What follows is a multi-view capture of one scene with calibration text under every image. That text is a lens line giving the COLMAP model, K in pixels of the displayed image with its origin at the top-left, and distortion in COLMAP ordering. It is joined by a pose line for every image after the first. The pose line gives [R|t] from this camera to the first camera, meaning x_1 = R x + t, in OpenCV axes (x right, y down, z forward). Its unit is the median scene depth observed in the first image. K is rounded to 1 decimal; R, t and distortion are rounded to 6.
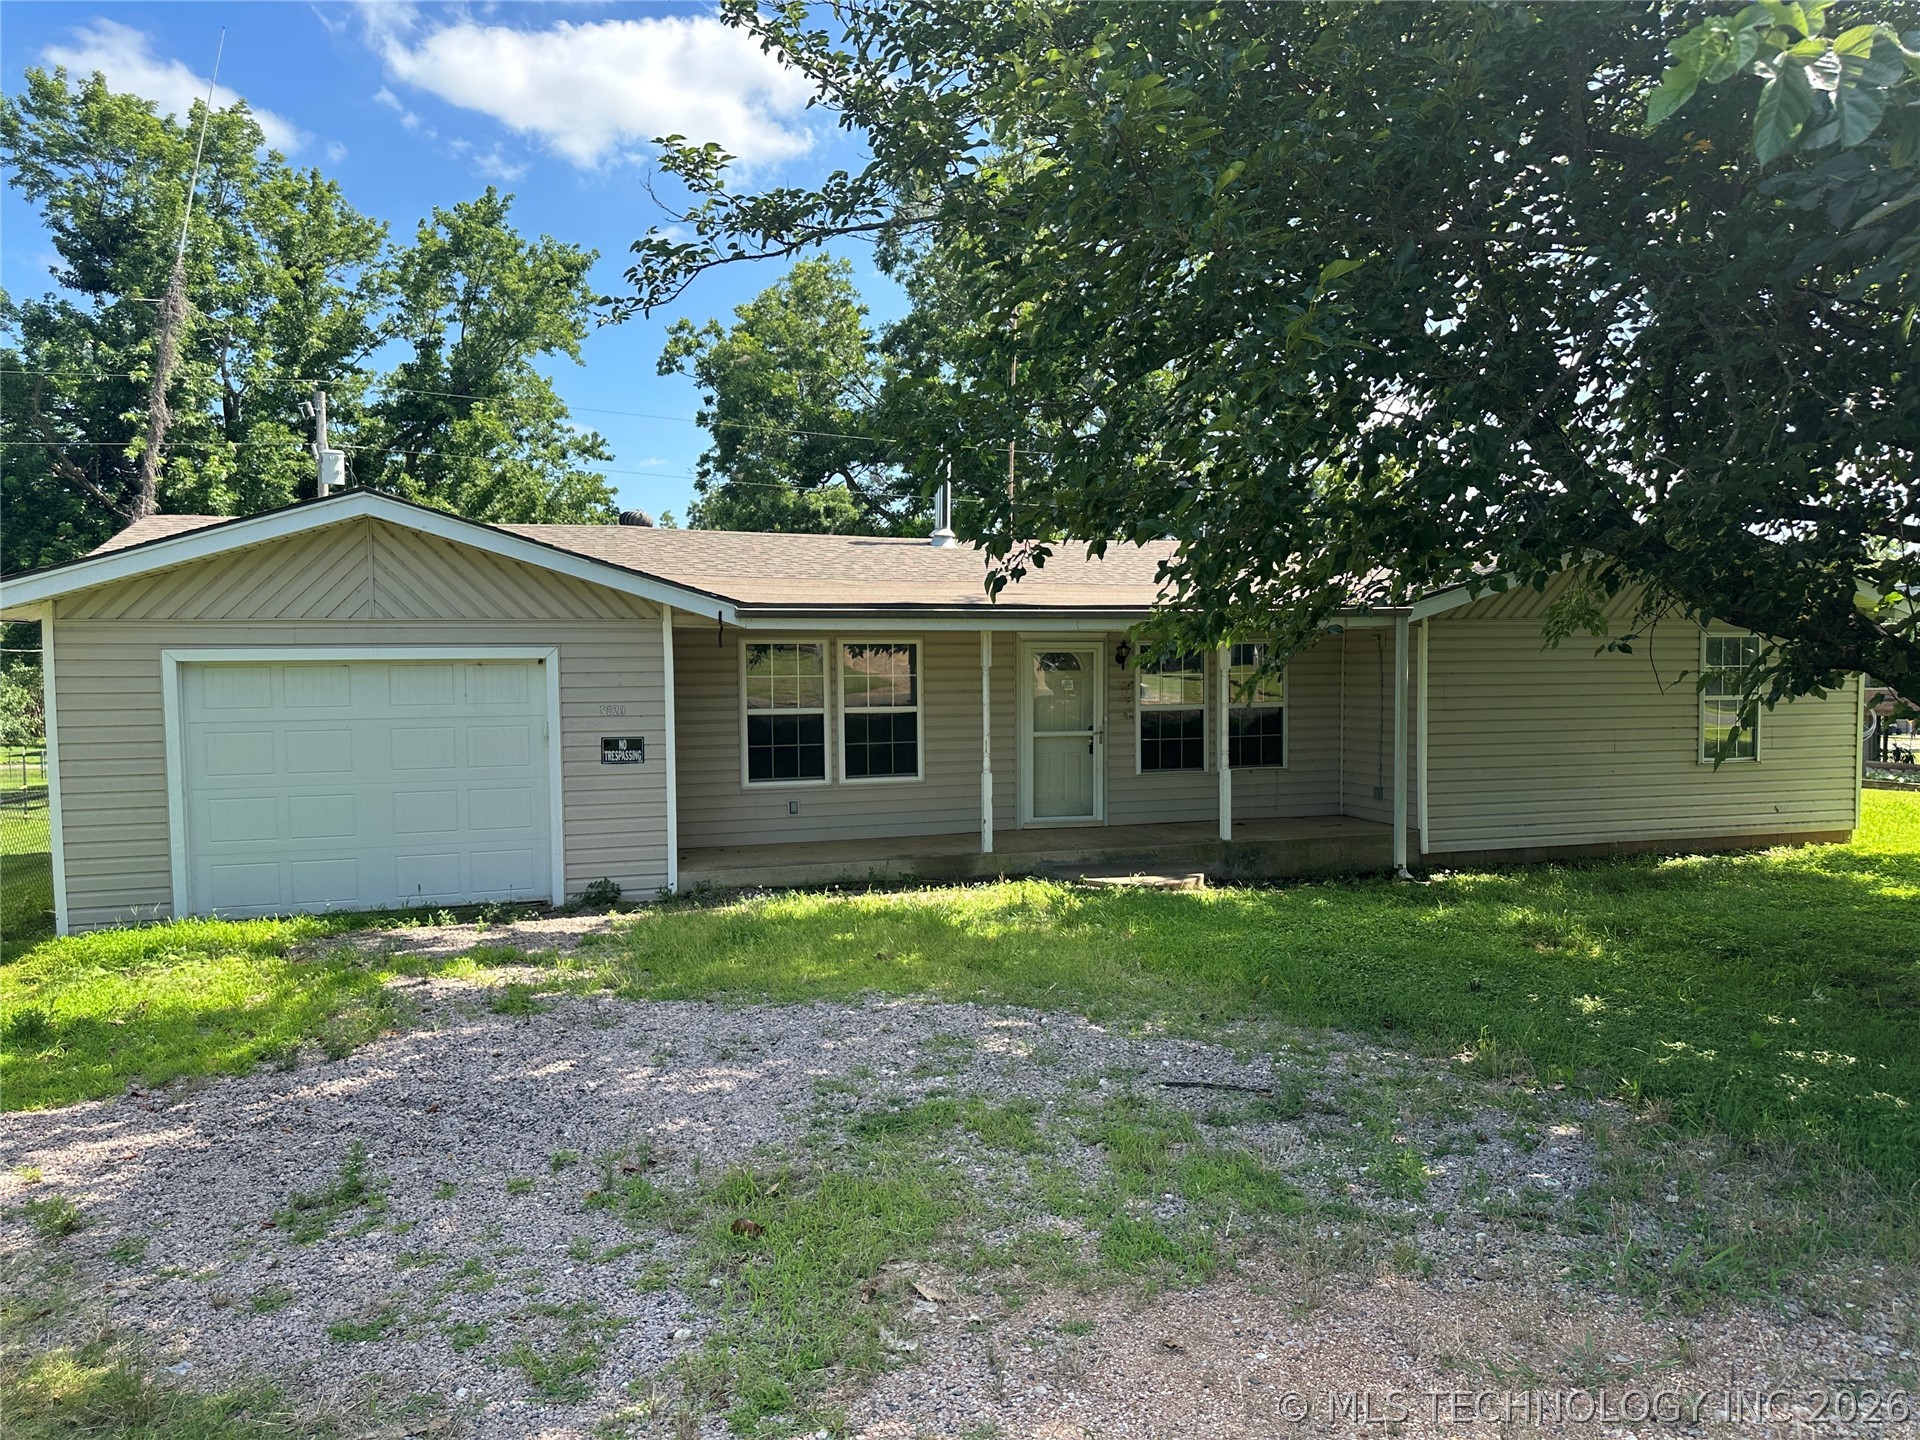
lens RADIAL K [[1356.2, 0, 961.7], [0, 1356.2, 728.1], [0, 0, 1]] dist [0.046286, -0.048308]
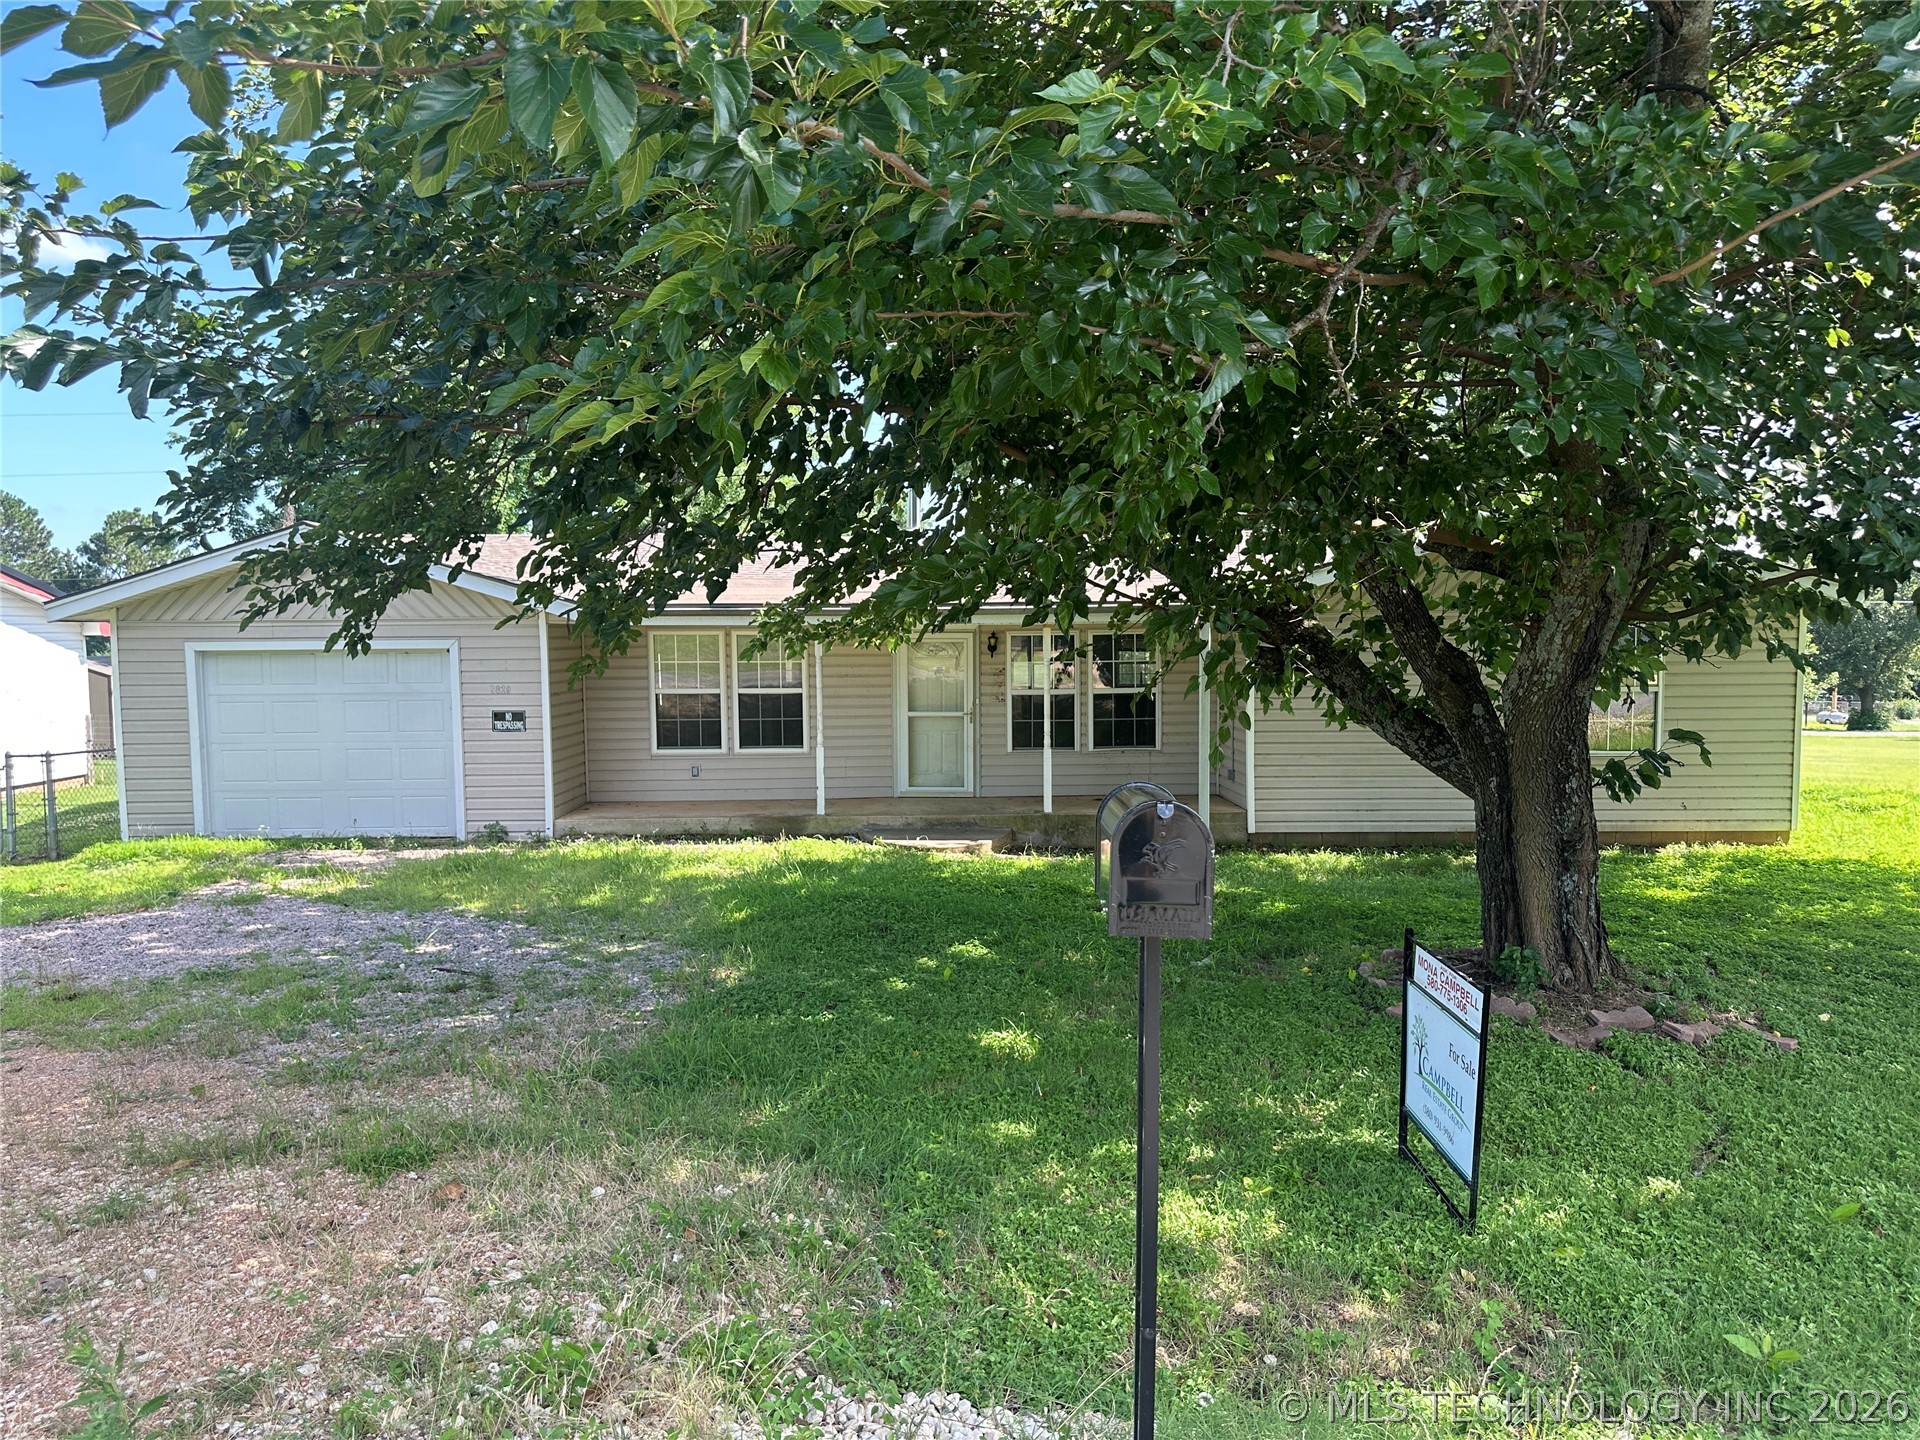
lens RADIAL K [[1356.2, 0, 955.4], [0, 1356.2, 714.3], [0, 0, 1]] dist [0.046286, -0.048308]
pose [[0.956652, 0.018049, -0.290675, 0.475272], [-0.015207, 0.999812, 0.012033, -0.010684], [0.290837, -0.007091, 0.956746, -0.082214]]
